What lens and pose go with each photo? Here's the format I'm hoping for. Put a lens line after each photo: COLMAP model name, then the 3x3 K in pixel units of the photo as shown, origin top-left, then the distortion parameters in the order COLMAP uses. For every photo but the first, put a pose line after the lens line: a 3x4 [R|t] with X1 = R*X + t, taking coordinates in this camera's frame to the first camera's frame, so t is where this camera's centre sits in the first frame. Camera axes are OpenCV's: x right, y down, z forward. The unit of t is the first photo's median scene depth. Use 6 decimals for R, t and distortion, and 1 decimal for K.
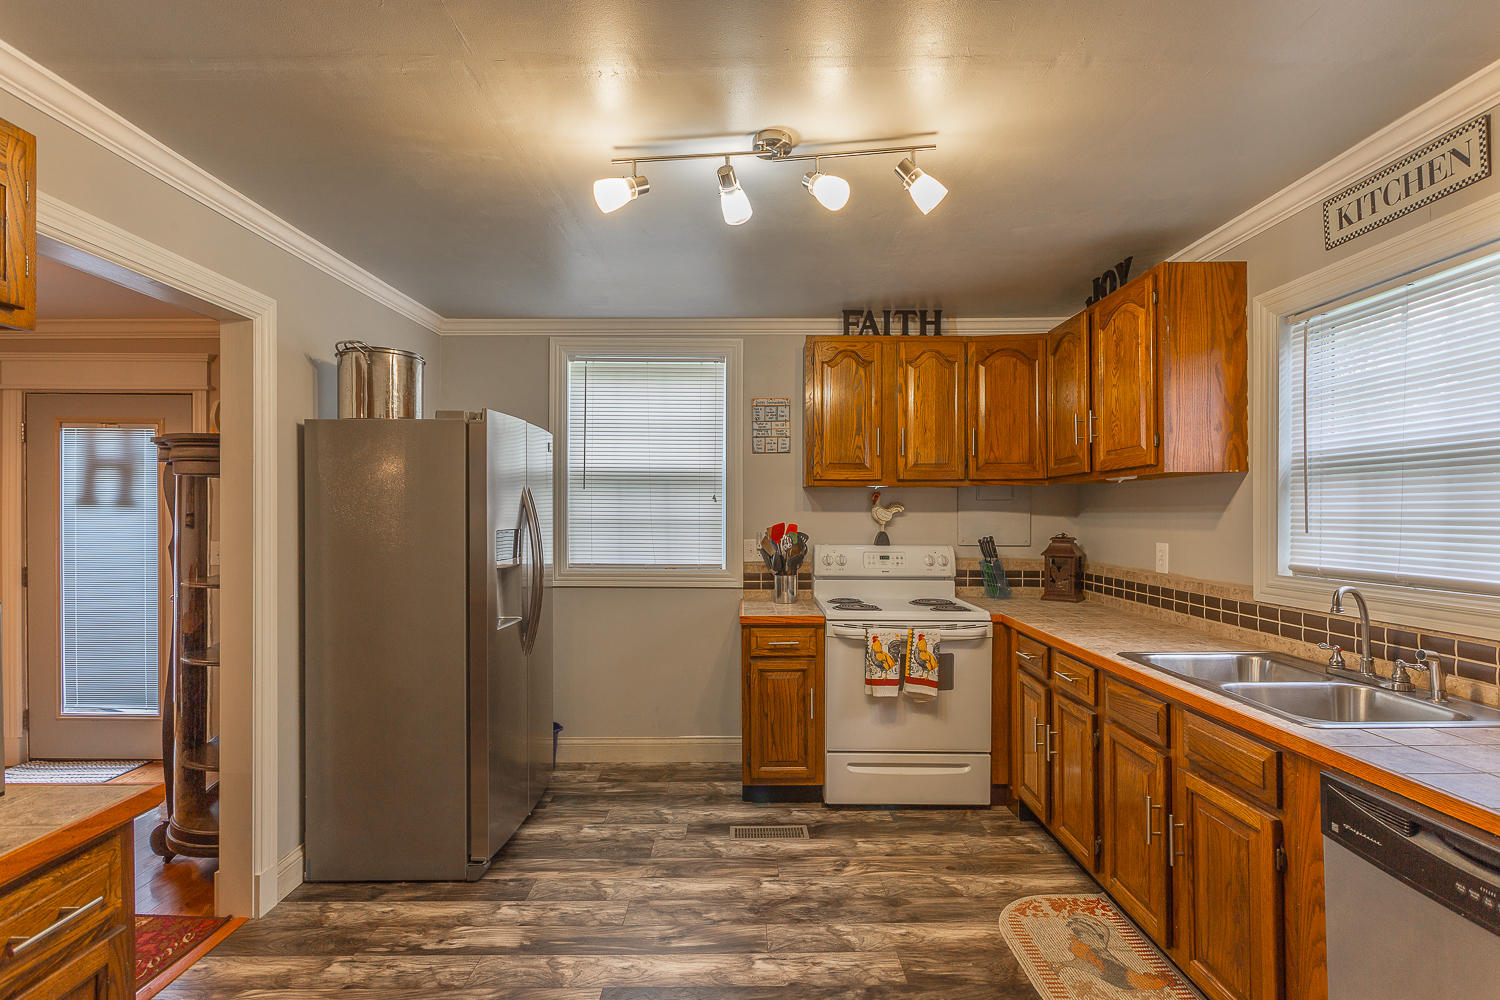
lens RADIAL K [[733.6, 0, 762.6], [0, 733.6, 506.9], [0, 0, 1]] dist [0.001444, 0.001452]
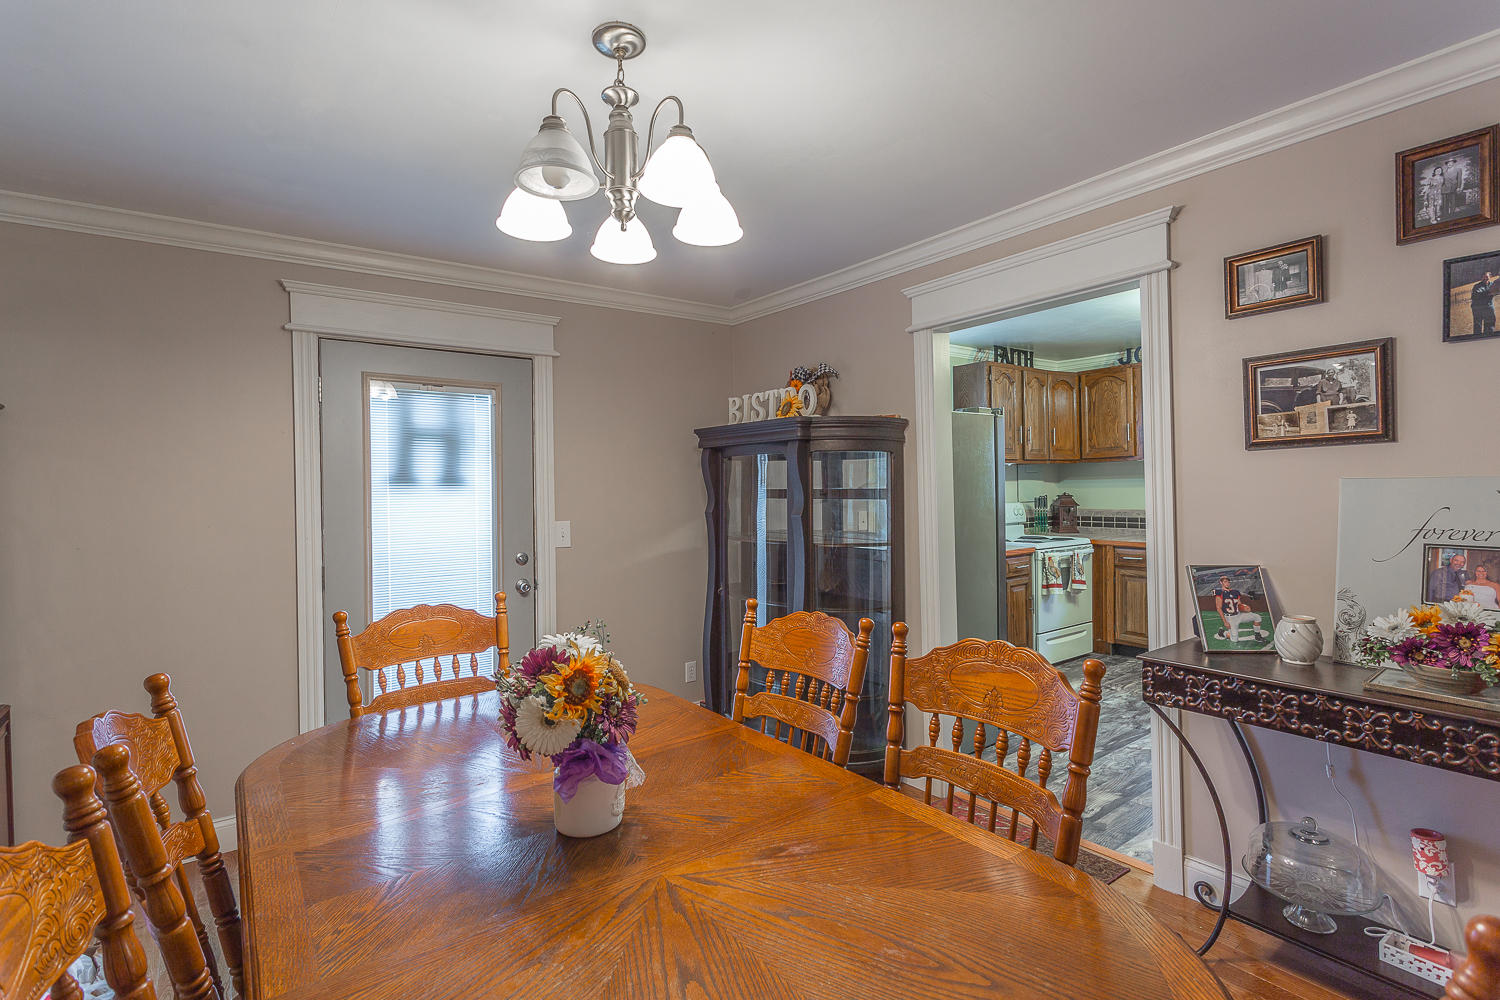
lens RADIAL K [[717.3, 0, 750.1], [0, 717.3, 495.3], [0, 0, 1]] dist [0.001144, 0.000936]
pose [[0.800320, -0.023065, 0.599130, -1.545384], [0.015629, 0.999723, 0.017609, 0.003315], [-0.599370, -0.004730, 0.800458, 0.173667]]
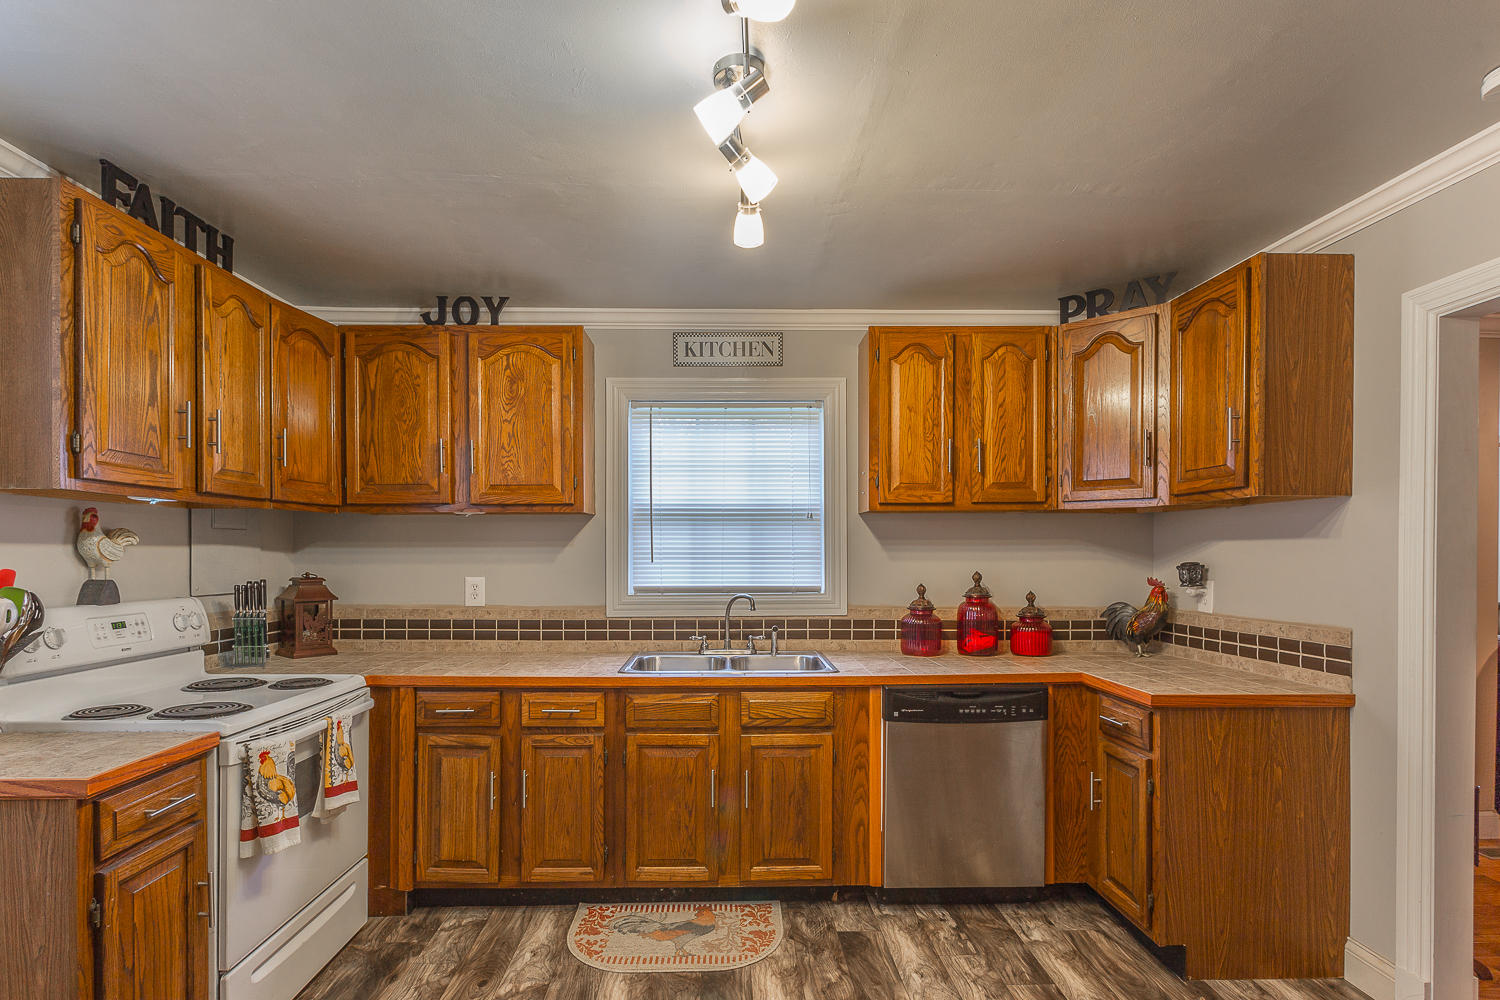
lens RADIAL K [[740.2, 0, 736.2], [0, 740.2, 553.2], [0, 0, 1]] dist [0.000733, 0.000415]
pose [[-0.013405, -0.003946, 0.999902, -0.565883], [-0.007787, 0.999962, 0.003842, 0.009944], [-0.999880, -0.007735, -0.013435, 0.732666]]
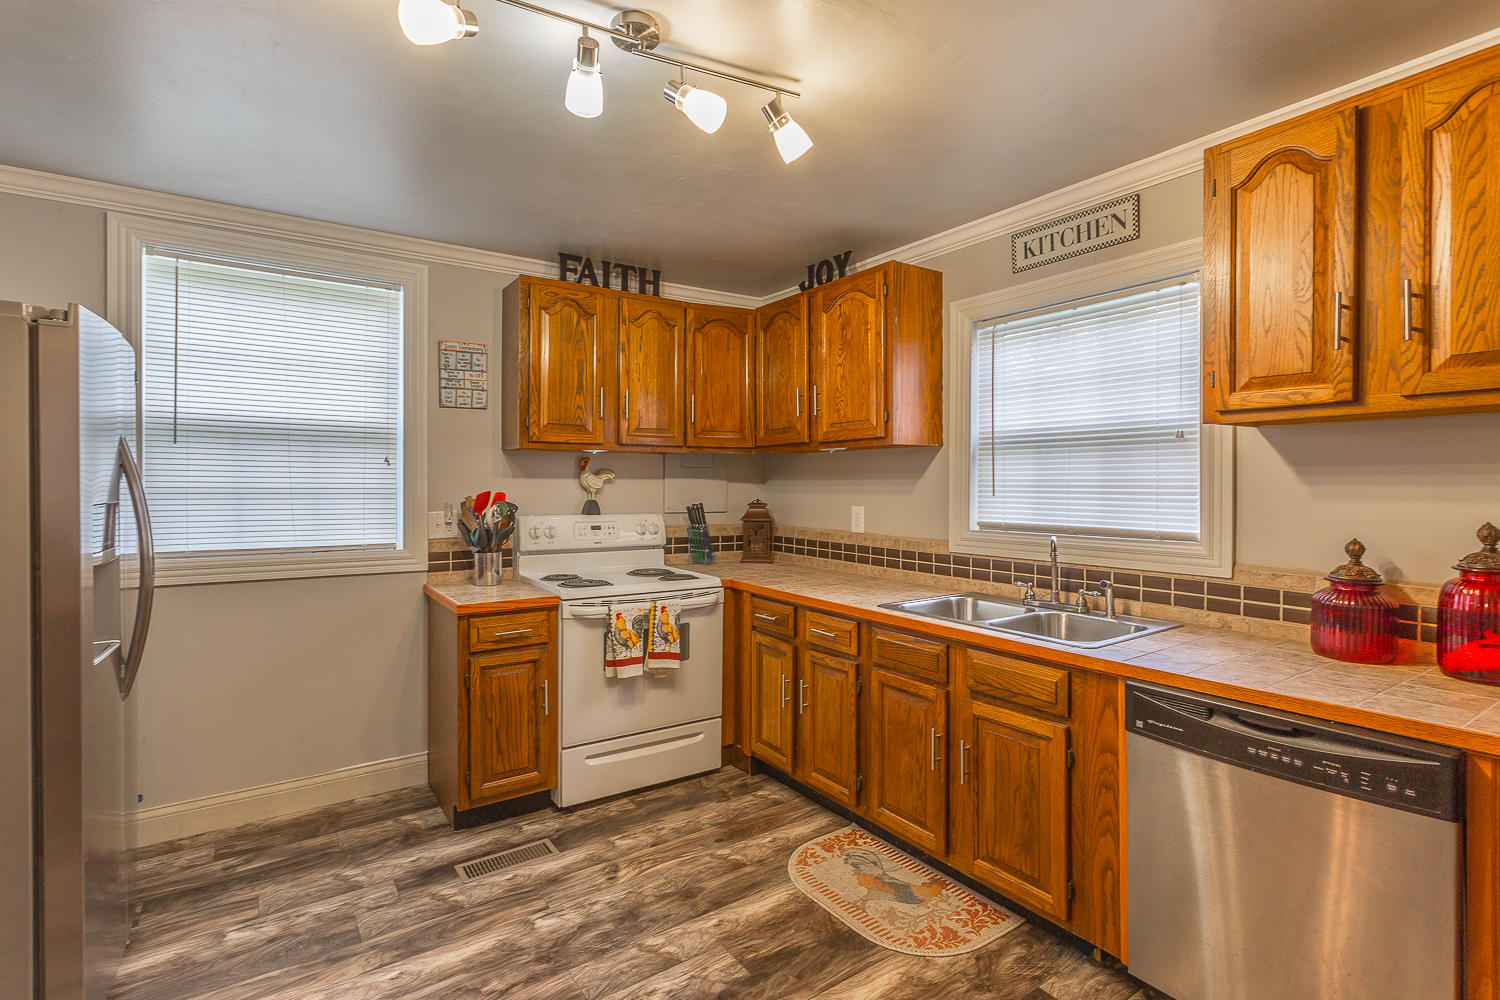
lens RADIAL K [[718.0, 0, 771.0], [0, 718.0, 484.8], [0, 0, 1]] dist [0.001284, 0.001819]
pose [[0.821883, -0.000803, 0.569656, -0.234081], [-0.005727, 0.999937, 0.009673, 0.005934], [-0.569628, -0.011213, 0.821826, 0.174638]]
